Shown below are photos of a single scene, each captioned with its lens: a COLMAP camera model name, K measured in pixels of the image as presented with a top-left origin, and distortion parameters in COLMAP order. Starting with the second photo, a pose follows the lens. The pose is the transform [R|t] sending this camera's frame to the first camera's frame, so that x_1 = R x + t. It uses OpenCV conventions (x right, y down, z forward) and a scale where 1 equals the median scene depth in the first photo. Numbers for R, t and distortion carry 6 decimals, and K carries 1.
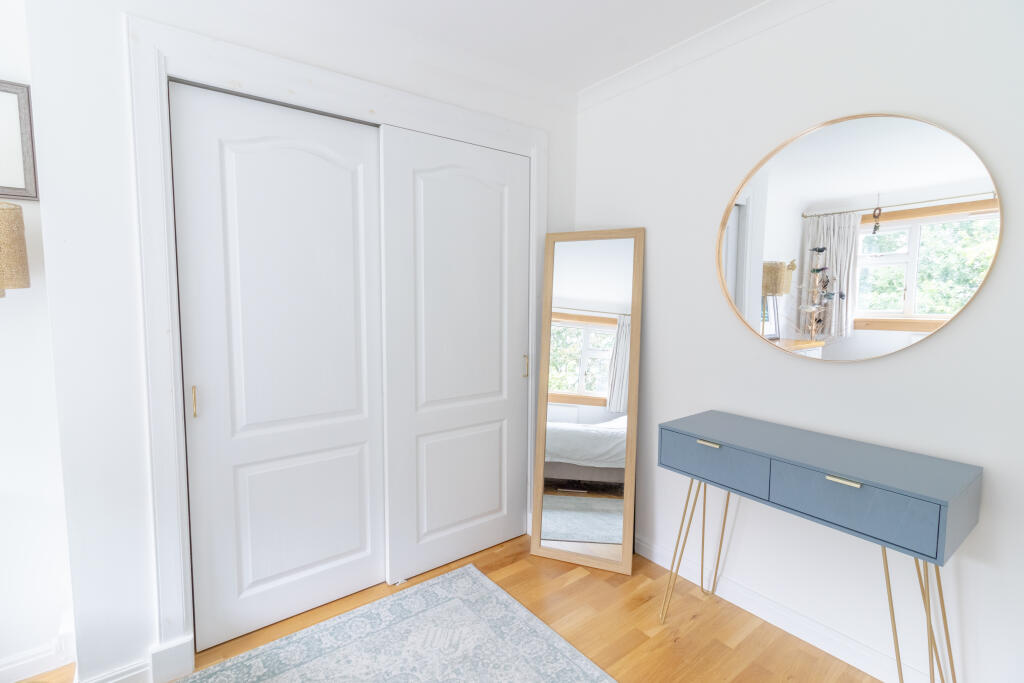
lens RADIAL K [[464.3, 0, 507.5], [0, 464.3, 338.7], [0, 0, 1]] dist [0.002041, -0.000005]
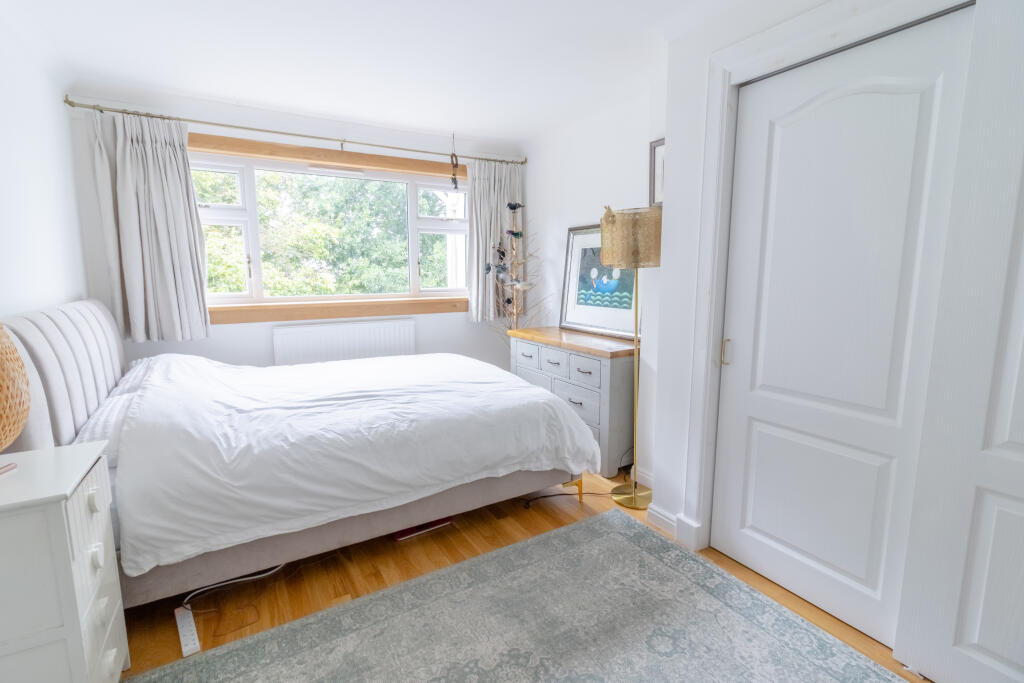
lens RADIAL K [[464.3, 0, 507.5], [0, 464.3, 338.7], [0, 0, 1]] dist [0.002041, -0.000005]
pose [[-0.093545, 0.149028, -0.984398, 0.549921], [-0.079794, 0.984431, 0.156616, -0.042760], [0.992412, 0.093199, -0.080197, 0.486729]]
